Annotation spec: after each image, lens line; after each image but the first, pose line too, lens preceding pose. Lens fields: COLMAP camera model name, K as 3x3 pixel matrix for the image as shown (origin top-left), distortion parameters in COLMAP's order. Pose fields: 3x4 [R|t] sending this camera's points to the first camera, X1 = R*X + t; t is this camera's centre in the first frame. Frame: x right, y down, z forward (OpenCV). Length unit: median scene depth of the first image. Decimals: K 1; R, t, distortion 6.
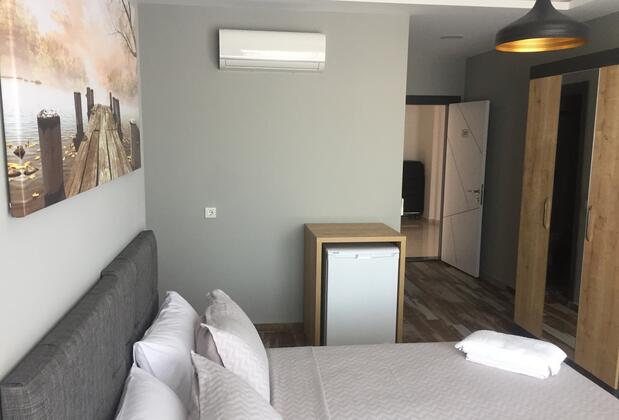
lens RADIAL K [[530.4, 0, 309.5], [0, 530.4, 210.0], [0, 0, 1]] dist [0.083220, -0.093224]
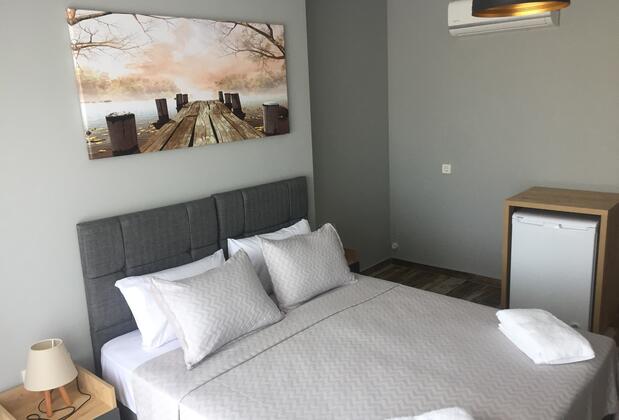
lens RADIAL K [[530.4, 0, 309.5], [0, 530.4, 210.0], [0, 0, 1]] dist [0.083220, -0.093224]
pose [[0.636375, 0.125809, -0.761051, 0.543102], [-0.055147, 0.991506, 0.117793, -0.028277], [0.769406, -0.032990, 0.637908, 0.057844]]
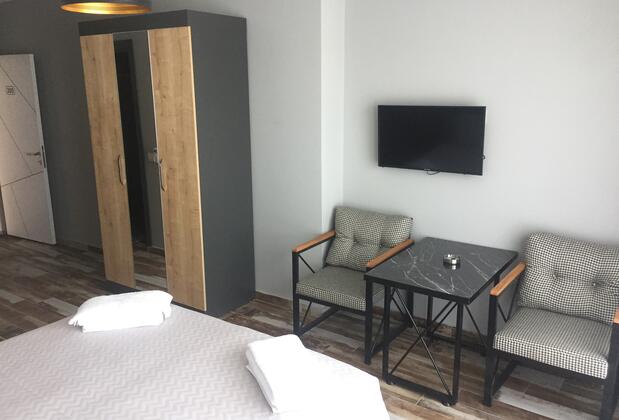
lens RADIAL K [[530.4, 0, 309.5], [0, 530.4, 210.0], [0, 0, 1]] dist [0.083220, -0.093224]
pose [[0.692039, -0.182415, 0.698432, -0.045118], [0.119652, 0.983147, 0.138219, -0.017997], [-0.711875, -0.012084, 0.702203, 0.013373]]
